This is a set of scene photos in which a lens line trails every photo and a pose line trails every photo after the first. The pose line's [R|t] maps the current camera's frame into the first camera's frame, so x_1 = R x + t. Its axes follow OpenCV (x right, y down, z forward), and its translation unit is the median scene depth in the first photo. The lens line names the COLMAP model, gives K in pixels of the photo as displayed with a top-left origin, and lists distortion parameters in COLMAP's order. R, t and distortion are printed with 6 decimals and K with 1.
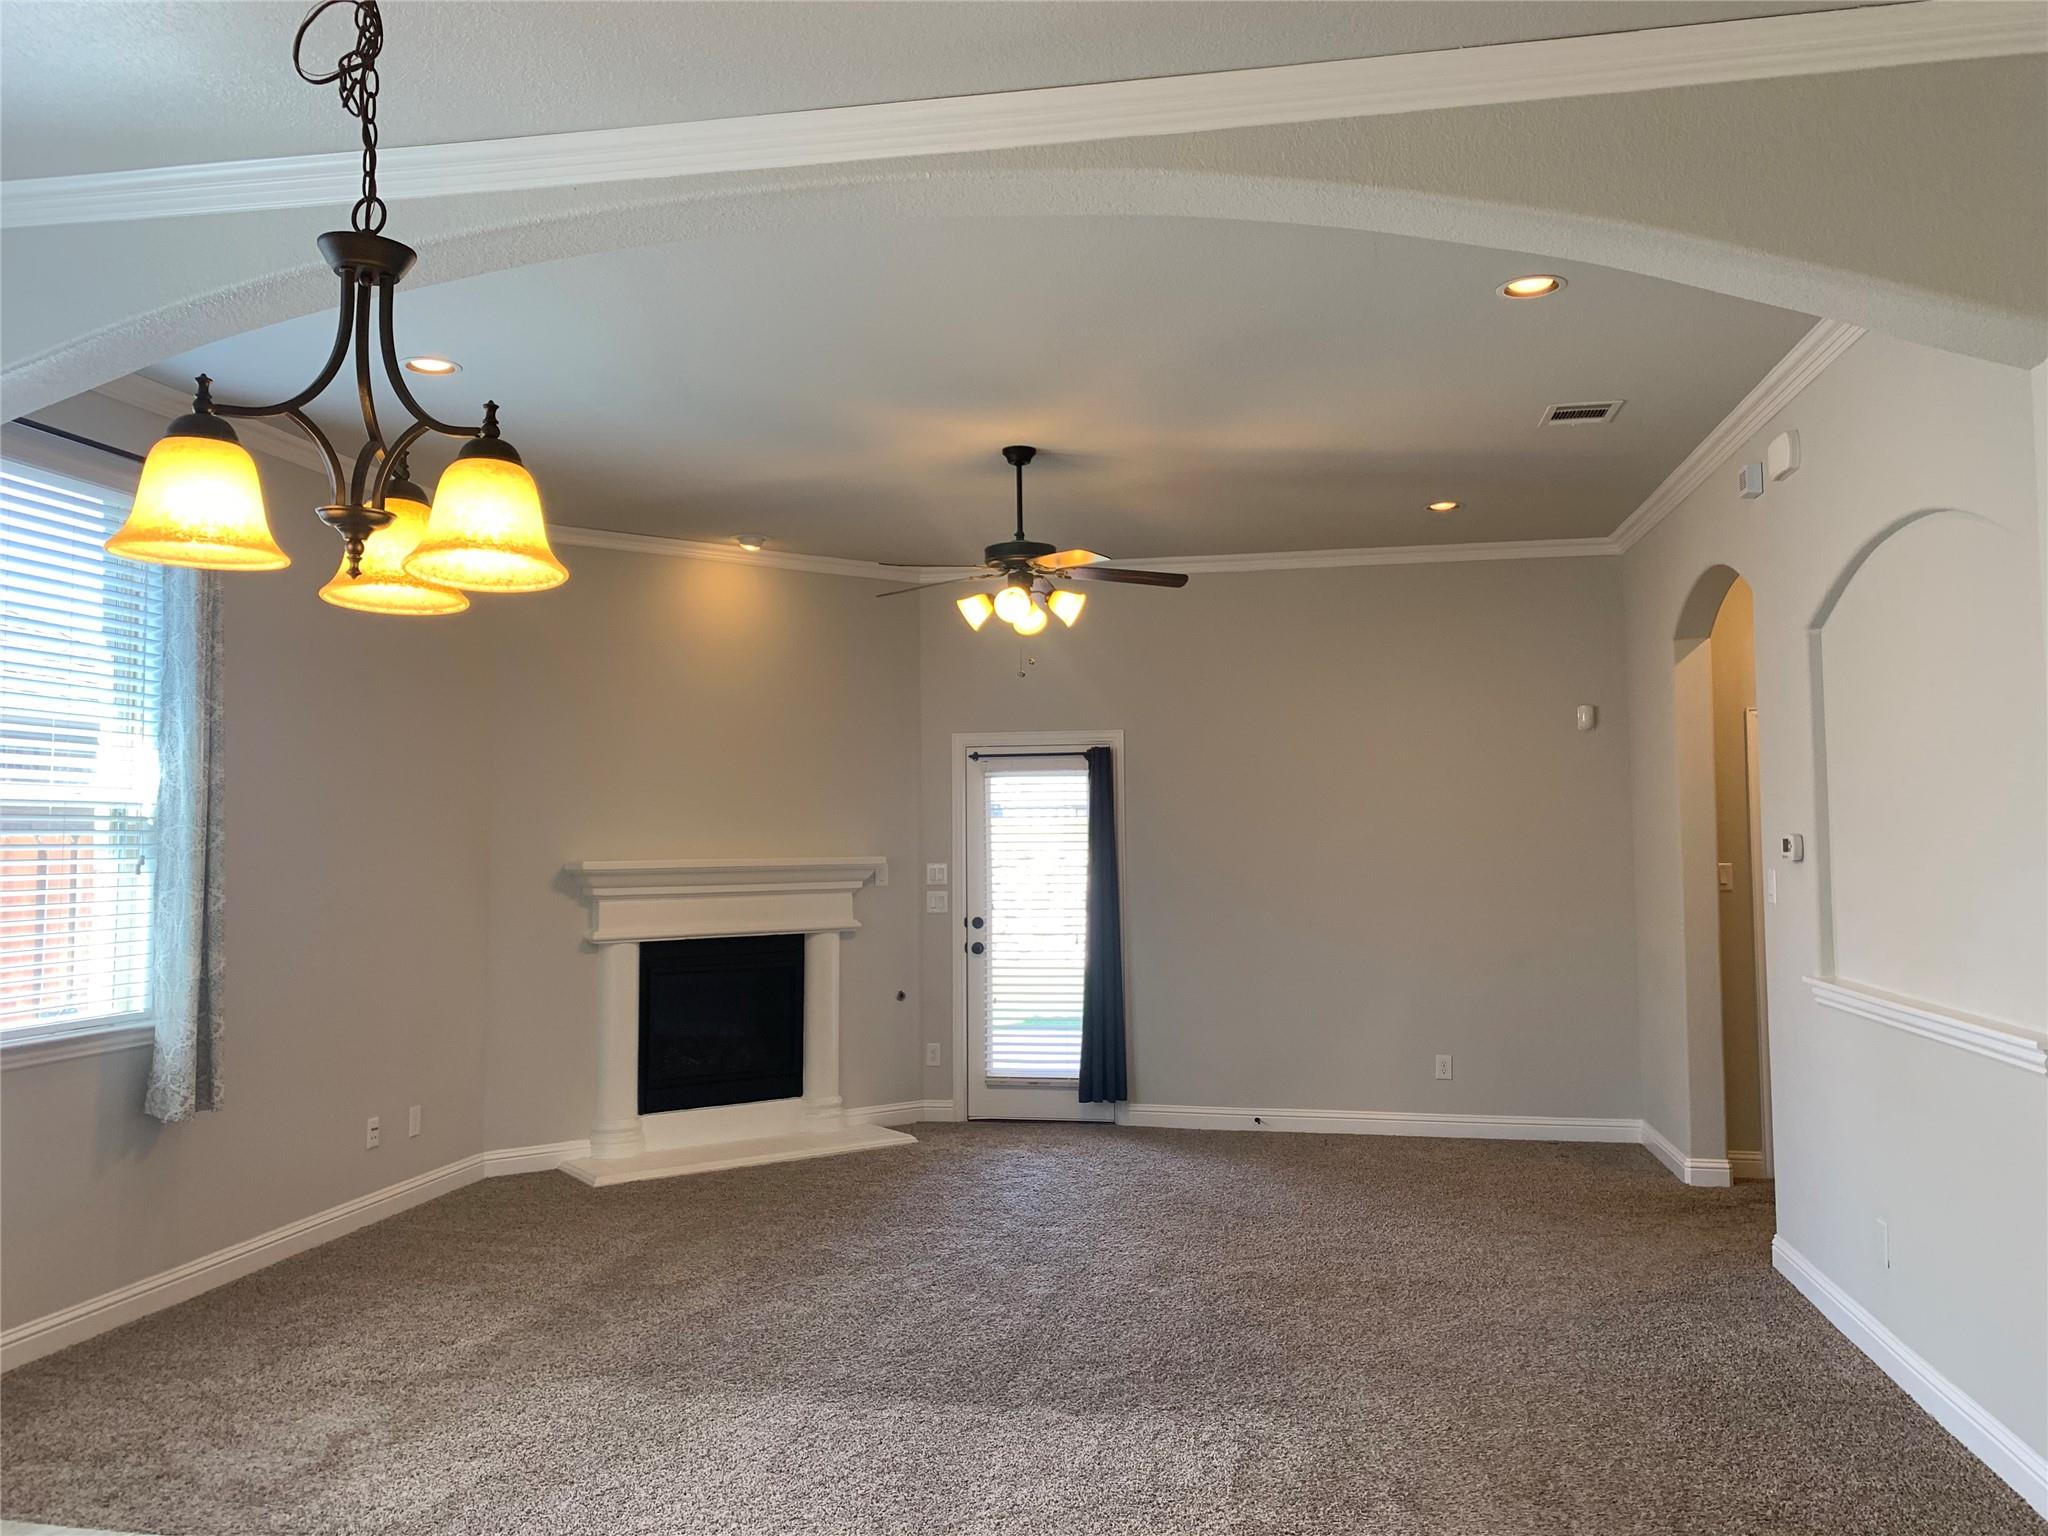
lens RADIAL K [[1575.3, 0, 1033.3], [0, 1575.3, 707.1], [0, 0, 1]] dist [0.033565, -0.033255]
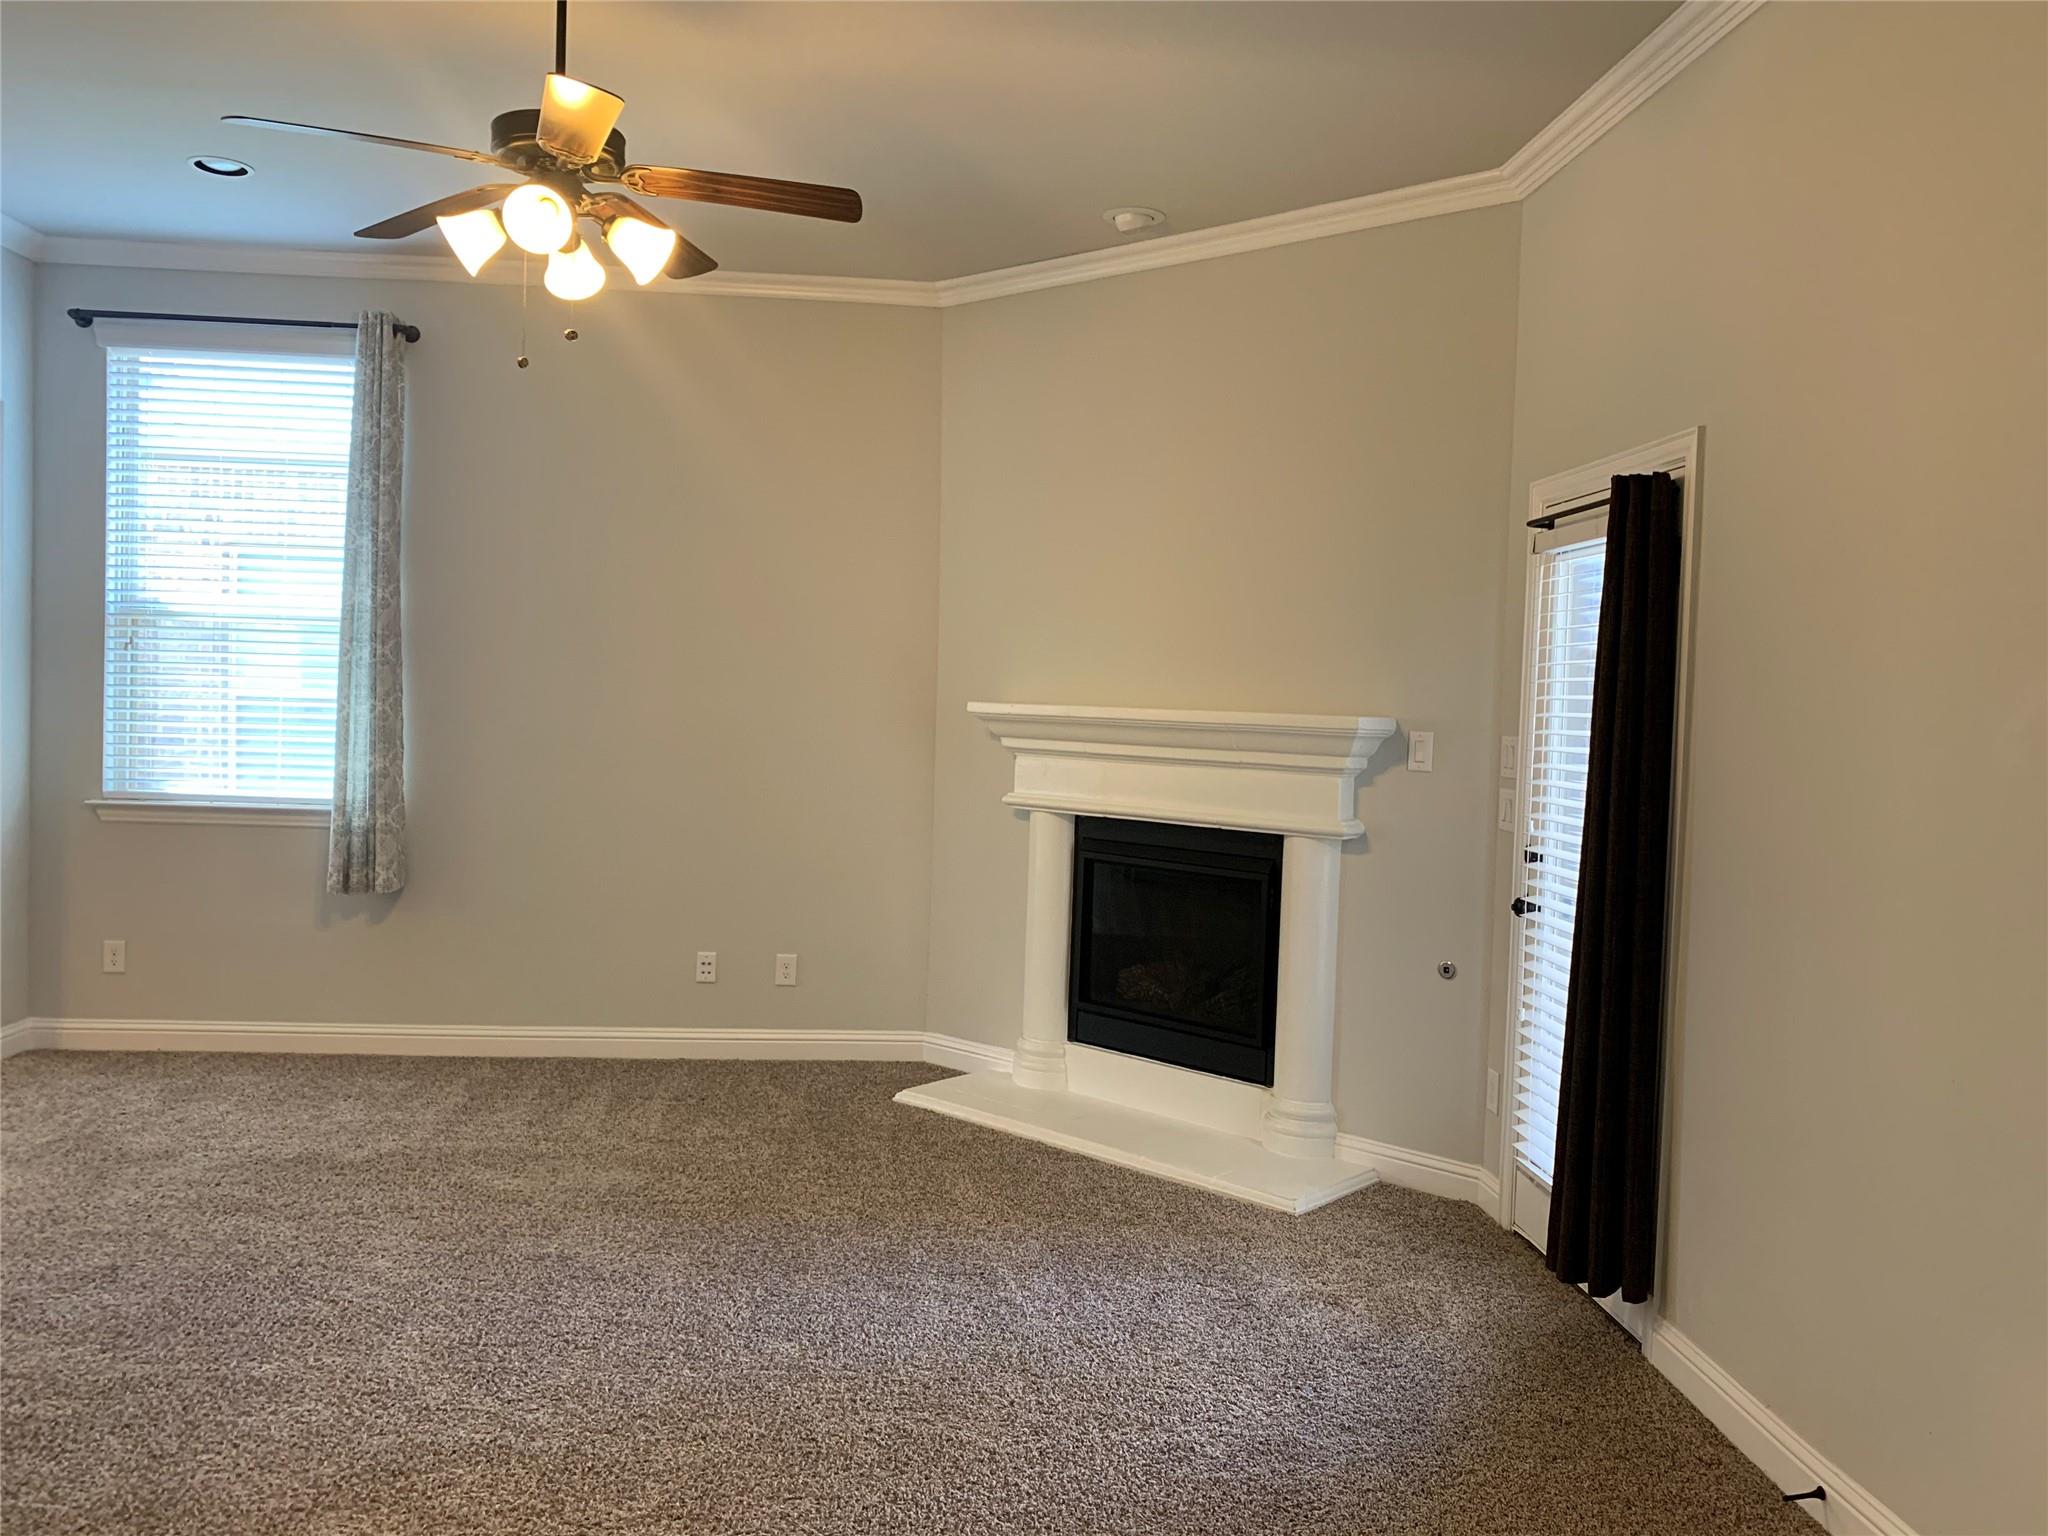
lens RADIAL K [[1575.3, 0, 1023.0], [0, 1575.3, 756.9], [0, 0, 1]] dist [0.033565, -0.033255]
pose [[0.209369, 0.059585, -0.976020, 0.484605], [0.059490, 0.995517, 0.073537, 0.066703], [0.976025, -0.073460, 0.204885, 0.849970]]
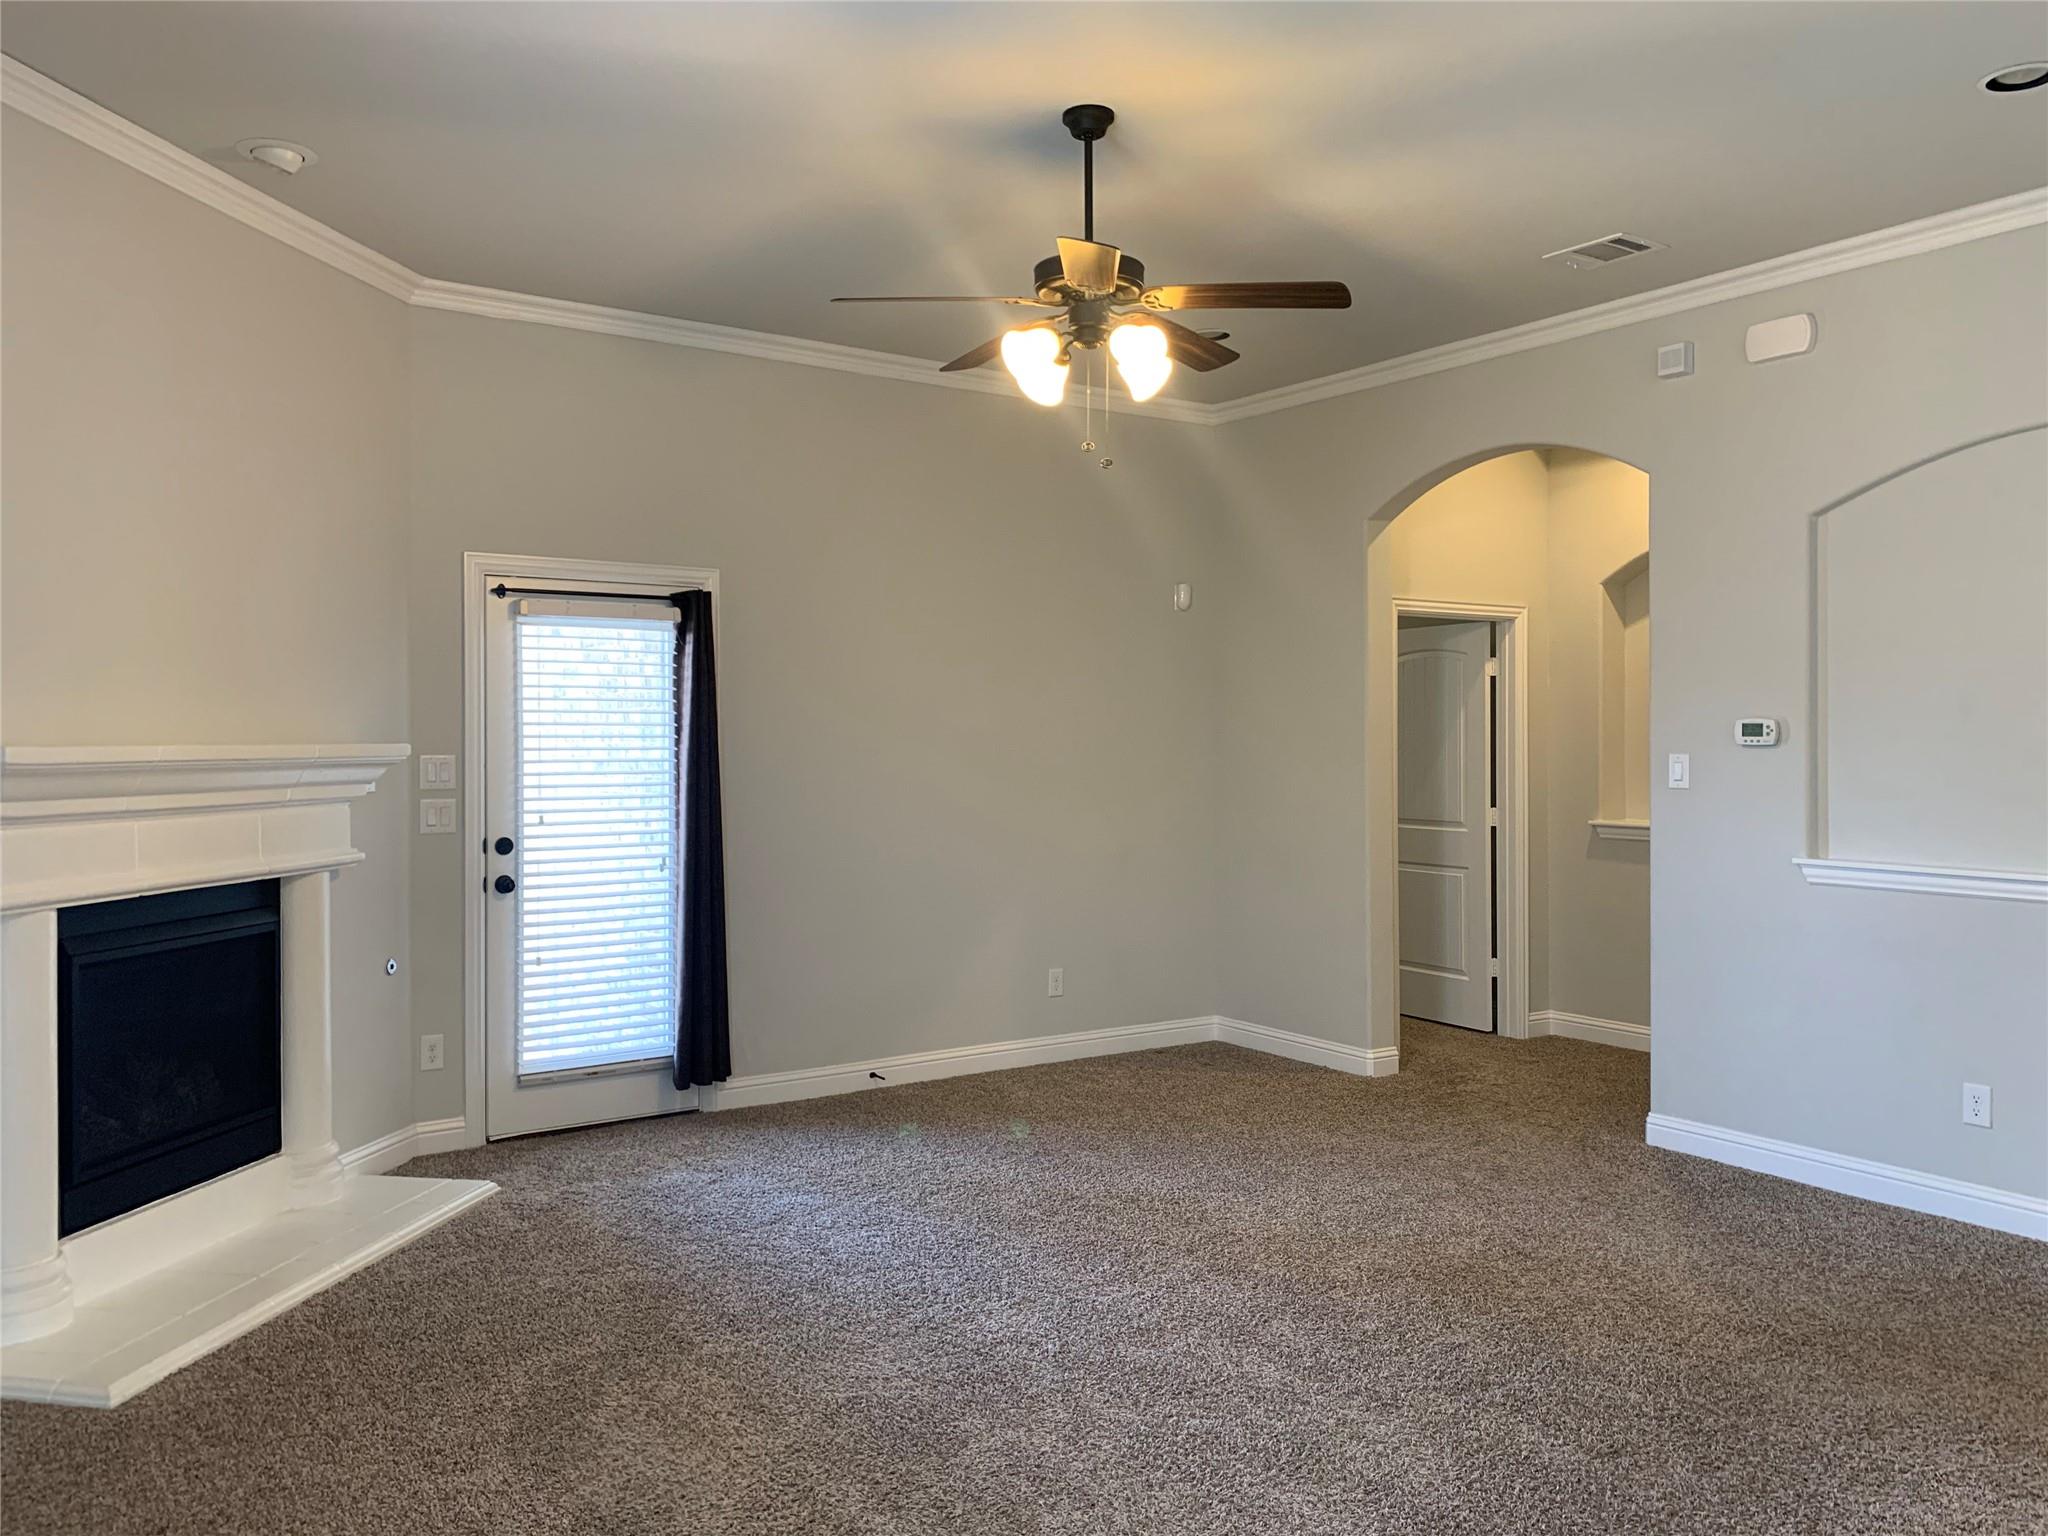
lens RADIAL K [[1575.3, 0, 1042.6], [0, 1575.3, 773.5], [0, 0, 1]] dist [0.033565, -0.033255]
pose [[0.698232, -0.009809, 0.715804, -0.400853], [-0.068421, 0.994414, 0.080368, 0.044684], [-0.712594, -0.105091, 0.693661, 0.446158]]
